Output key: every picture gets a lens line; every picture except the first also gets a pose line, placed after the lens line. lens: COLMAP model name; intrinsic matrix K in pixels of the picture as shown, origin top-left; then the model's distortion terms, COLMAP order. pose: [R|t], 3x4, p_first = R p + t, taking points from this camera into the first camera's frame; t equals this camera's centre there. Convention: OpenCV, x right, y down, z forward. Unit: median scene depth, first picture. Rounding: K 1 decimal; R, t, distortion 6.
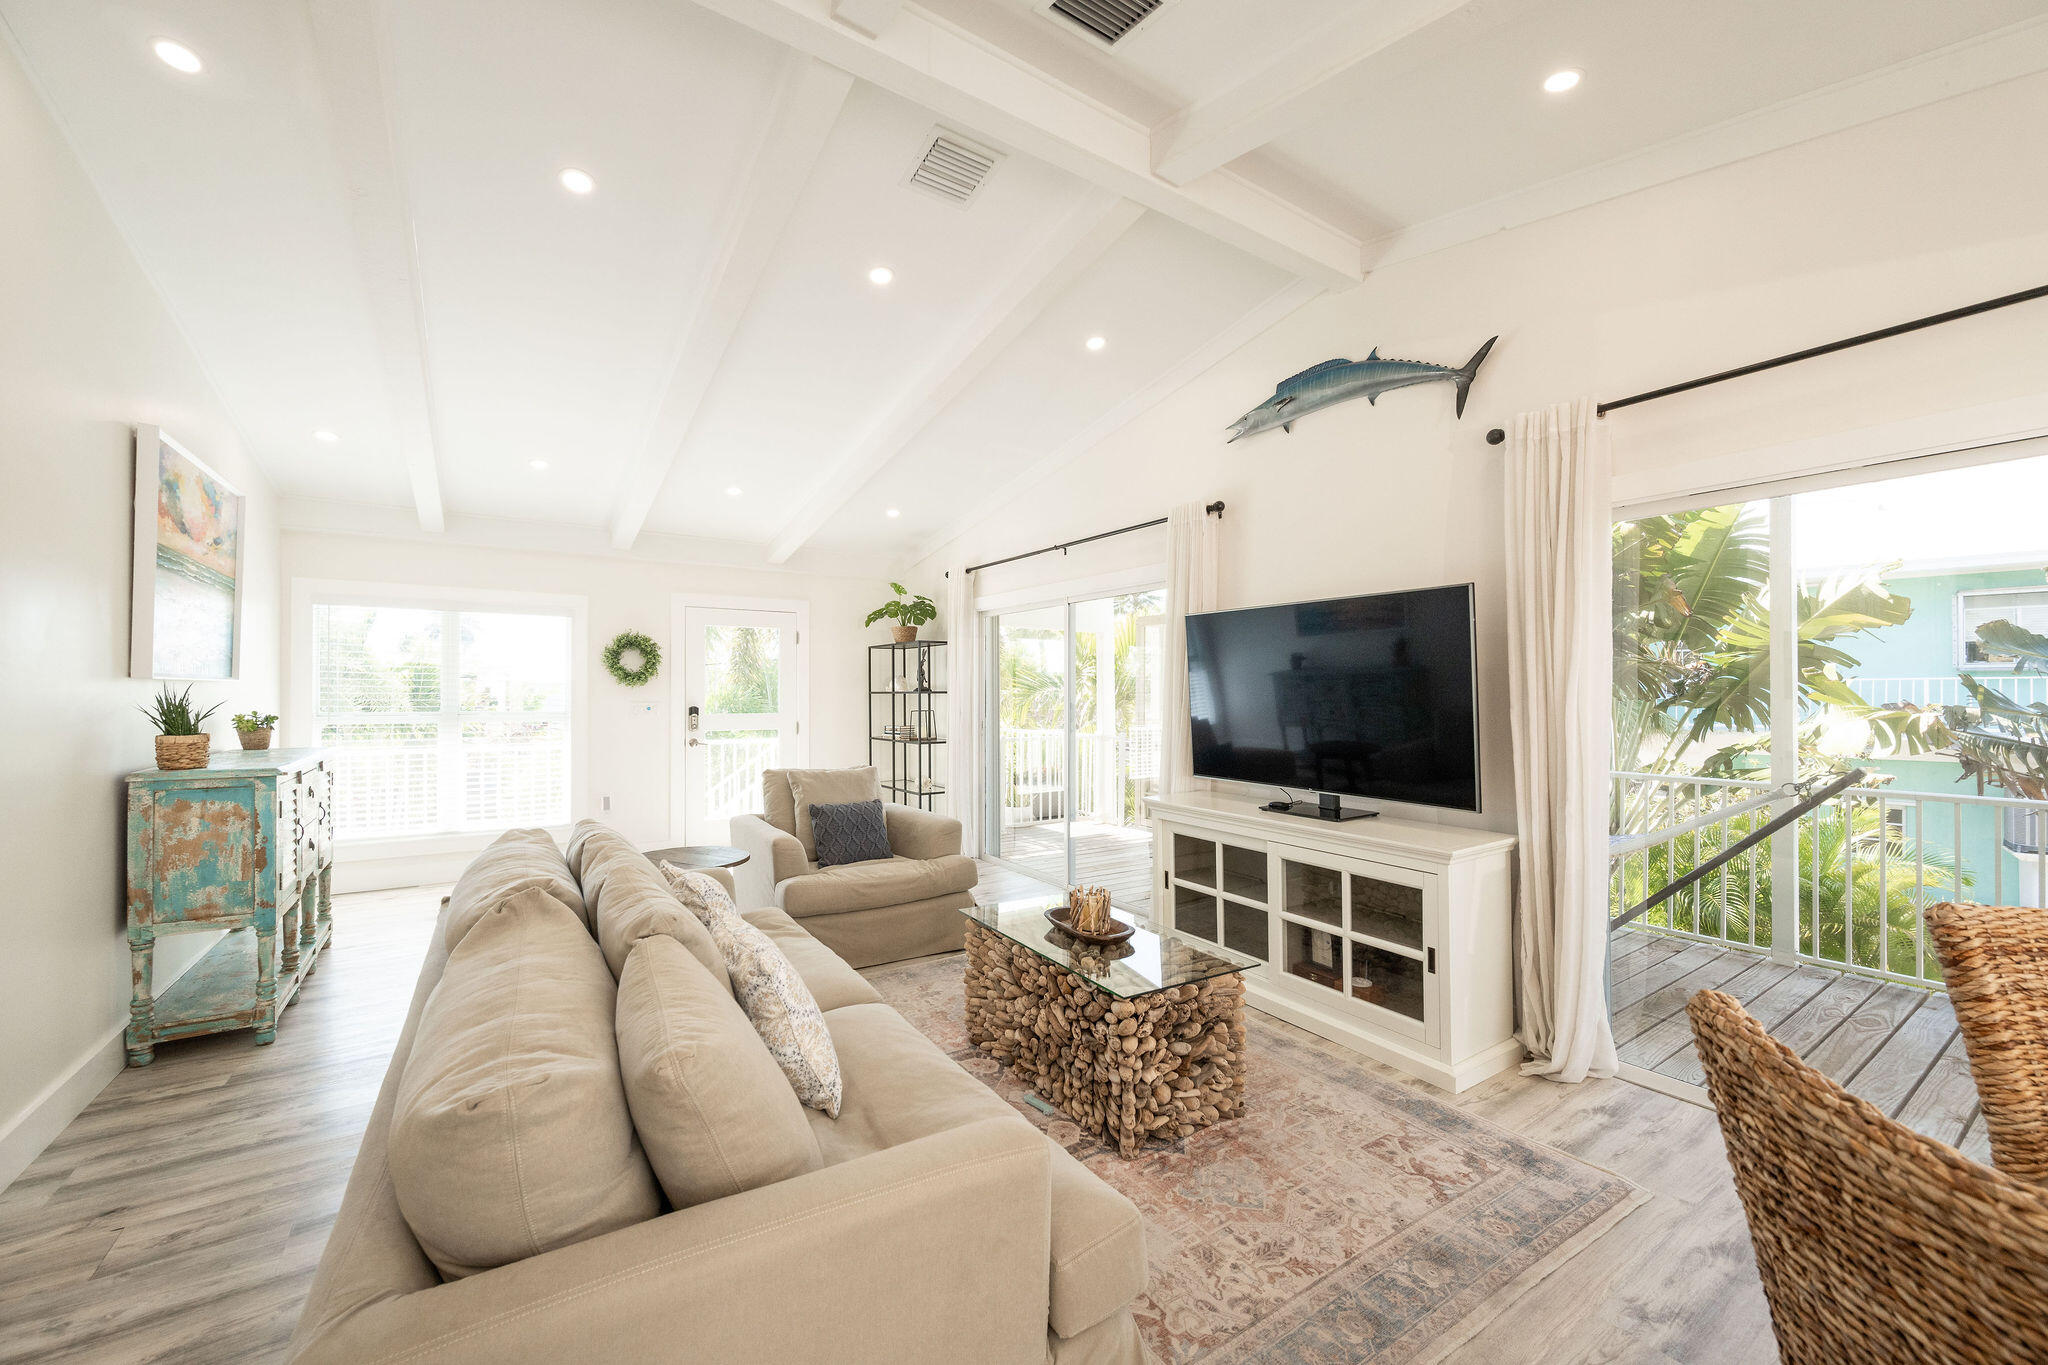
lens RADIAL K [[805.6, 0, 1032.1], [0, 805.6, 690.9], [0, 0, 1]] dist [-0.003499, 0.000626]
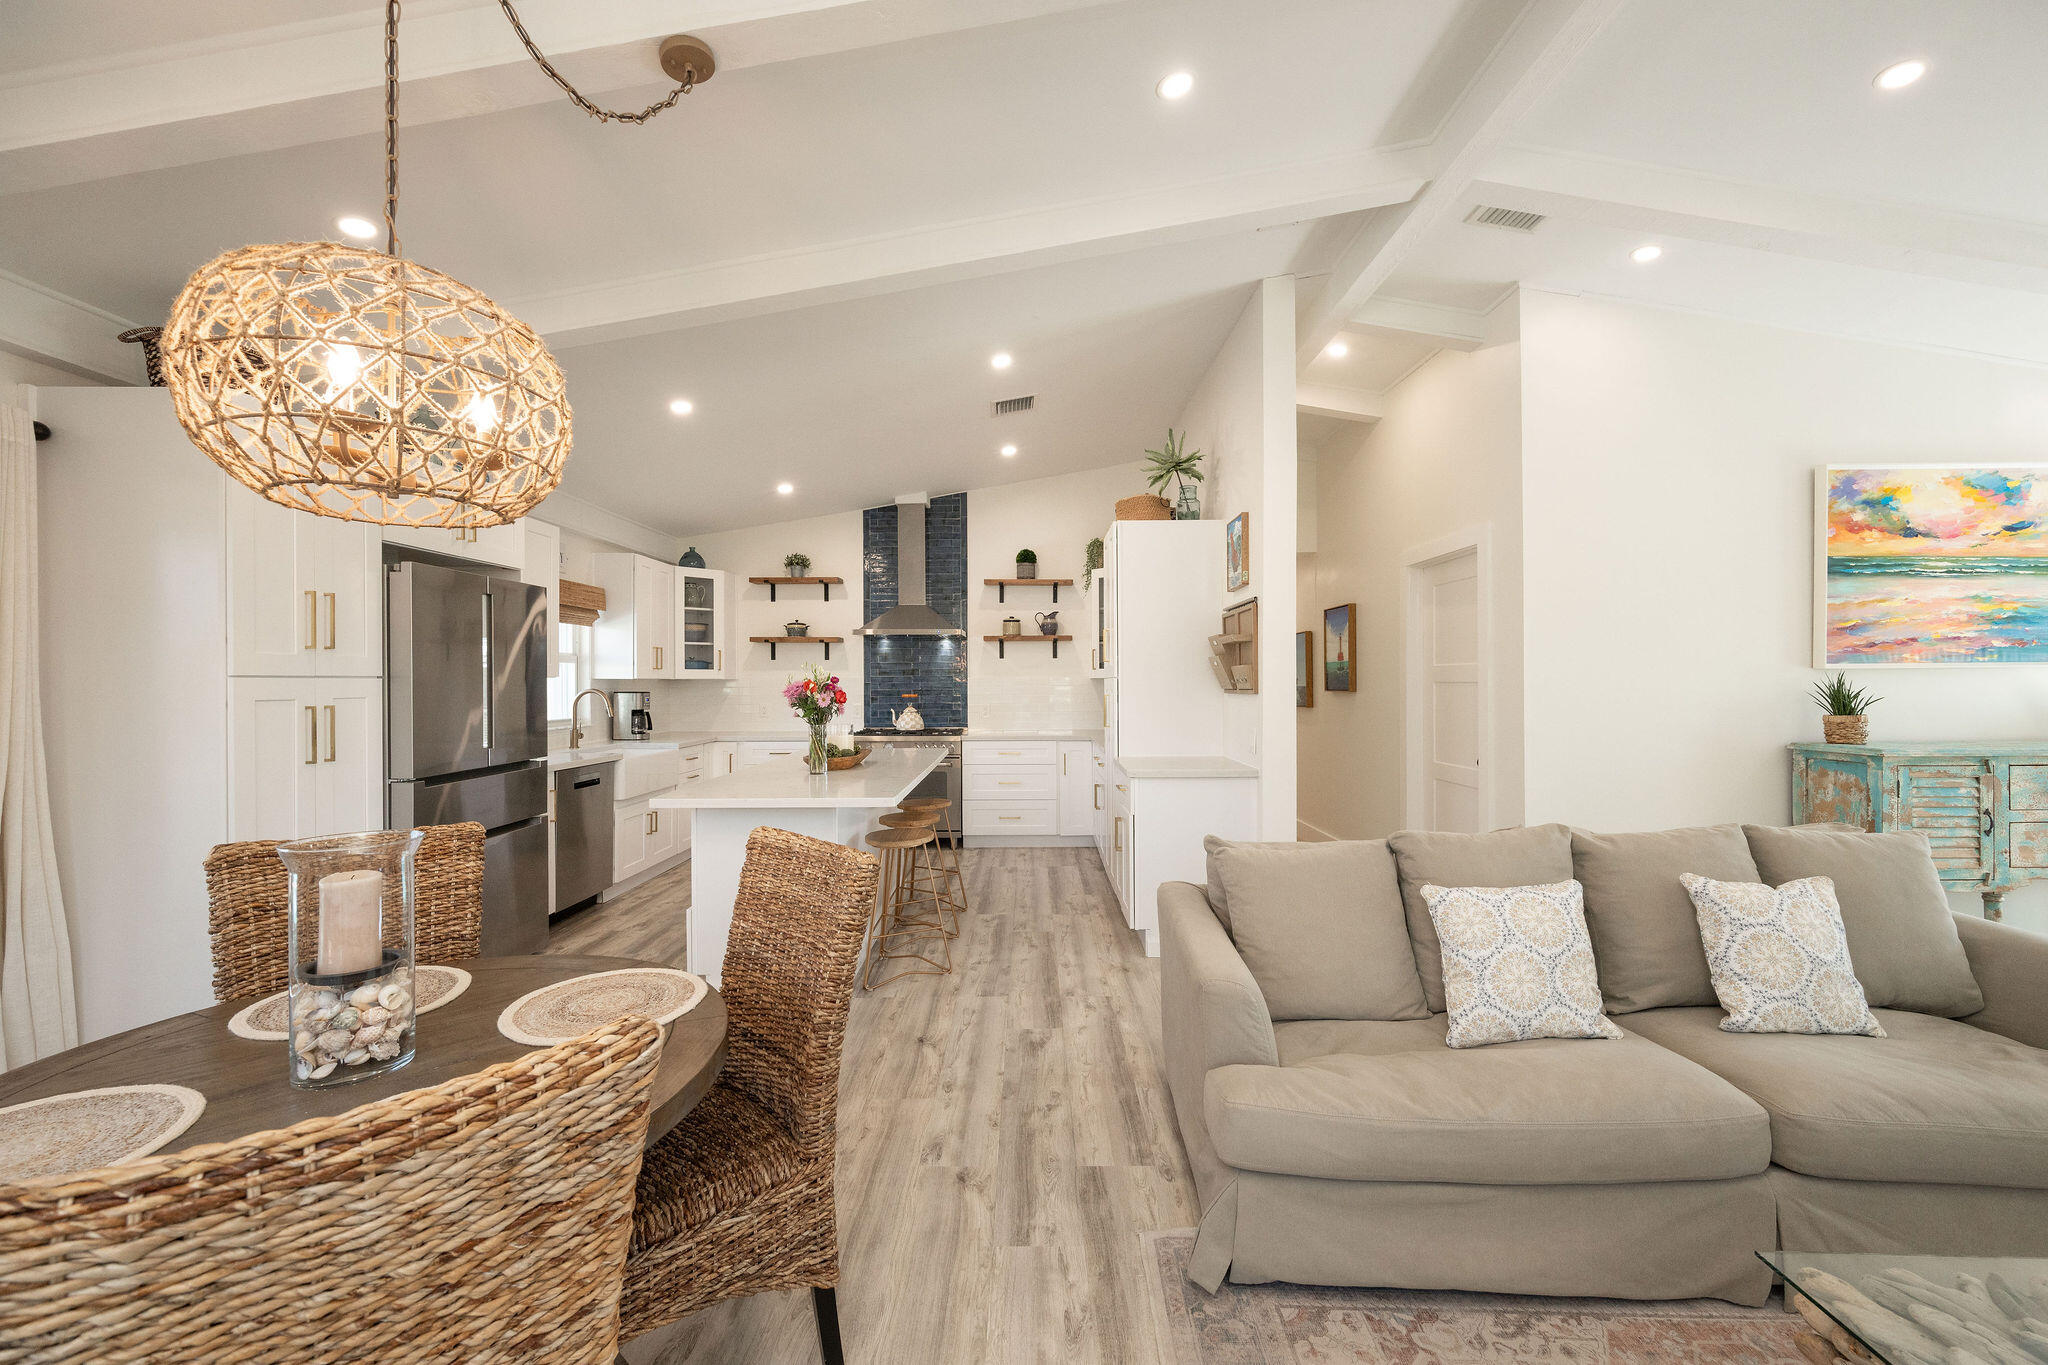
lens RADIAL K [[805.6, 0, 1034.5], [0, 805.6, 681.7], [0, 0, 1]] dist [-0.003499, 0.000626]
pose [[-0.554922, -0.001742, -0.831900, 0.580676], [0.006029, 0.999963, -0.006116, 0.005305], [0.831880, -0.008410, -0.554891, 0.643537]]
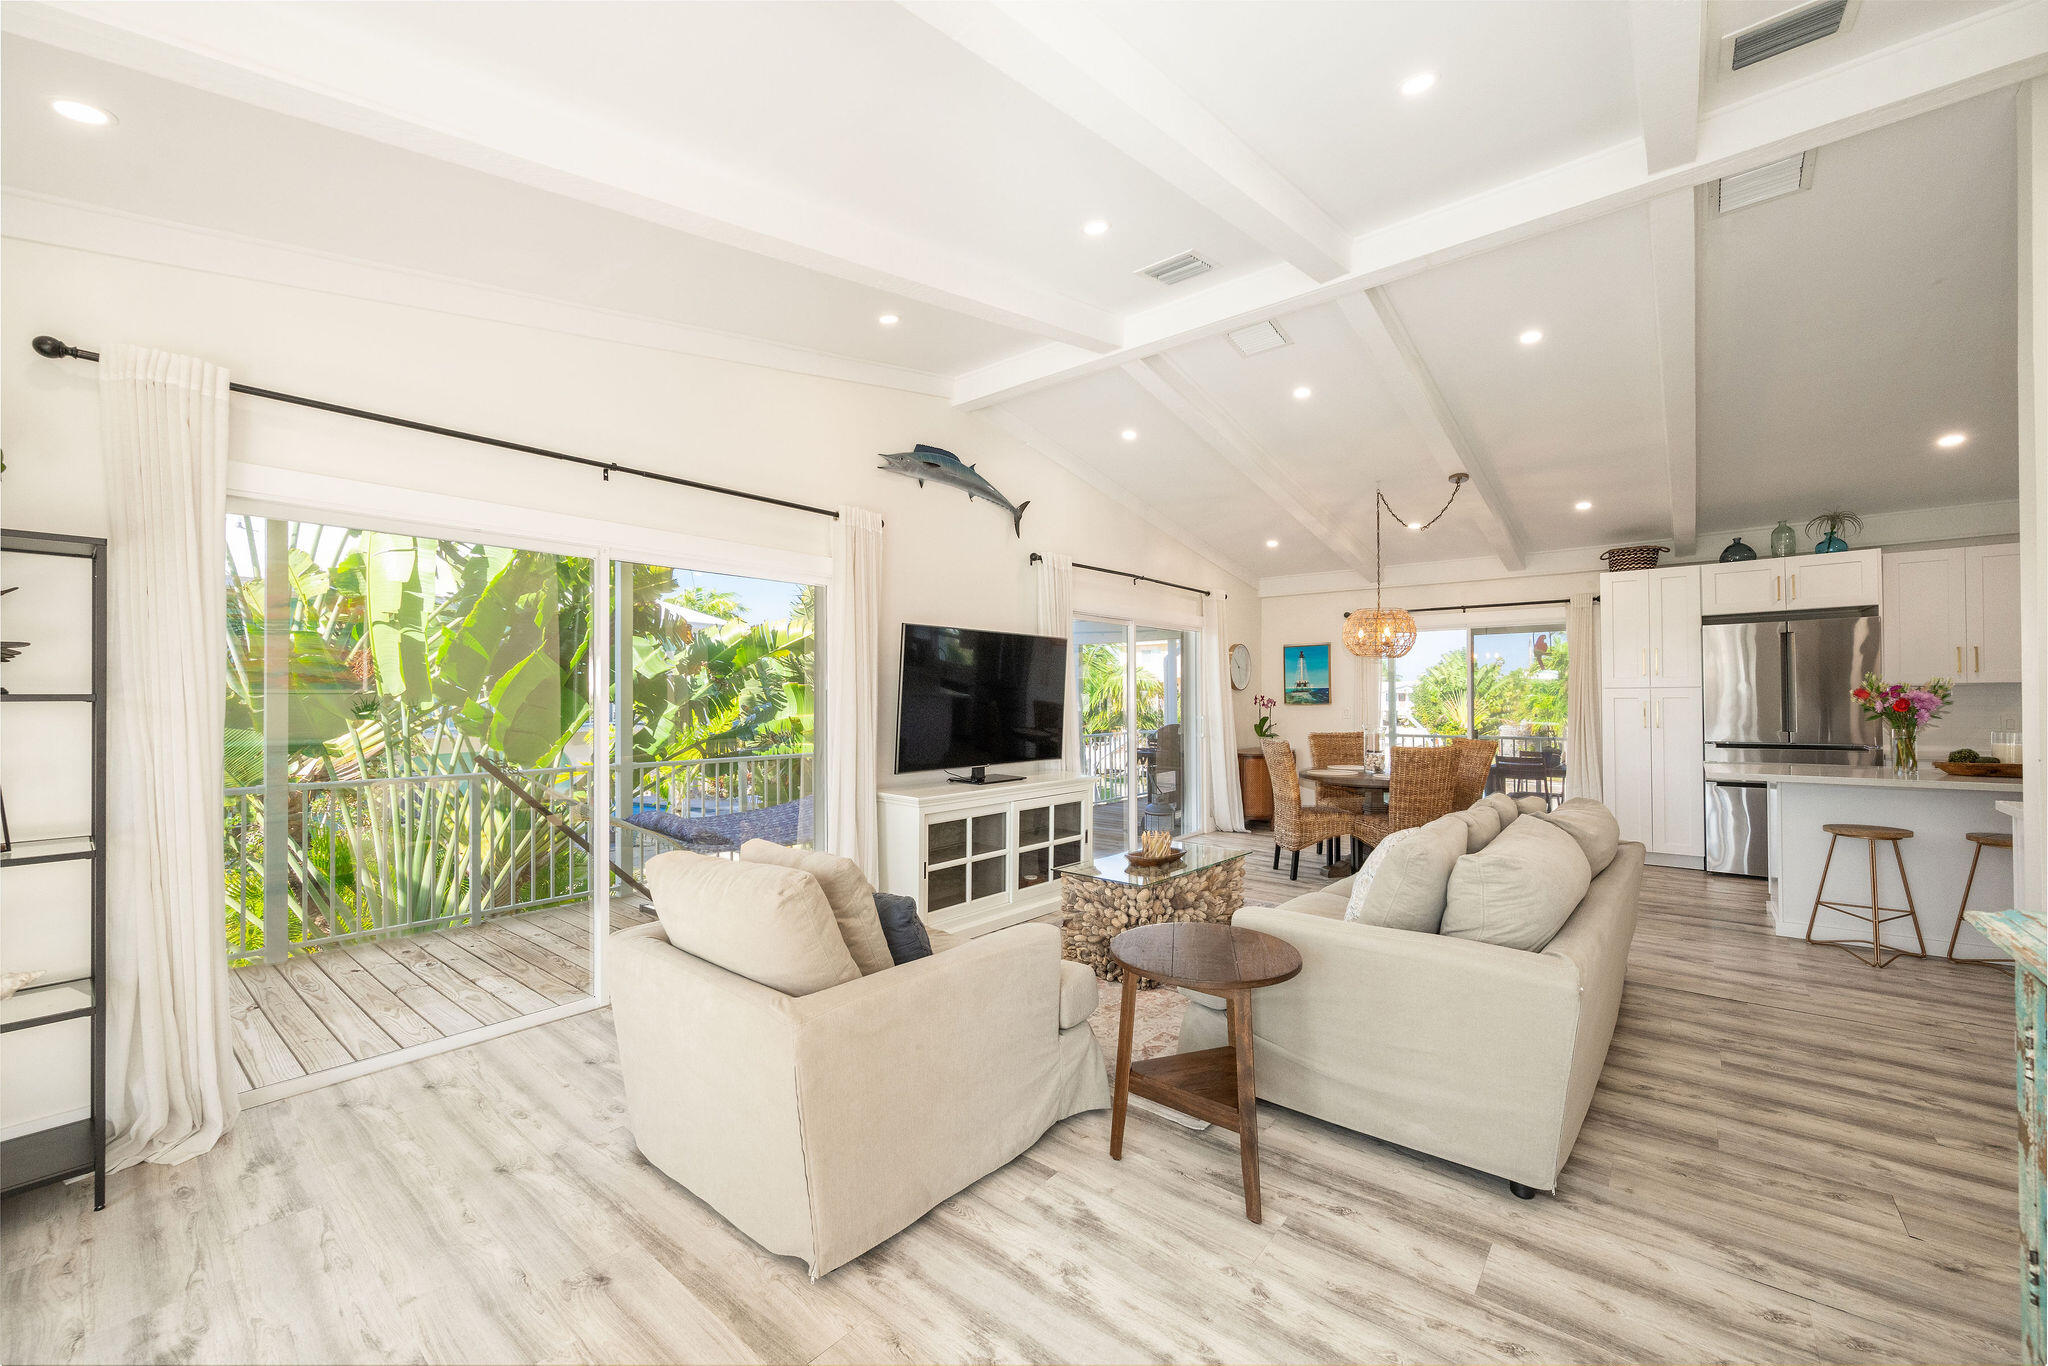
lens RADIAL K [[805.6, 0, 1026.0], [0, 805.6, 691.6], [0, 0, 1]] dist [-0.003499, 0.000626]
pose [[-0.287999, 0.006838, 0.957606, -1.124969], [0.003130, 0.999976, -0.006199, 0.004906], [-0.957626, 0.001212, -0.288013, 1.474479]]
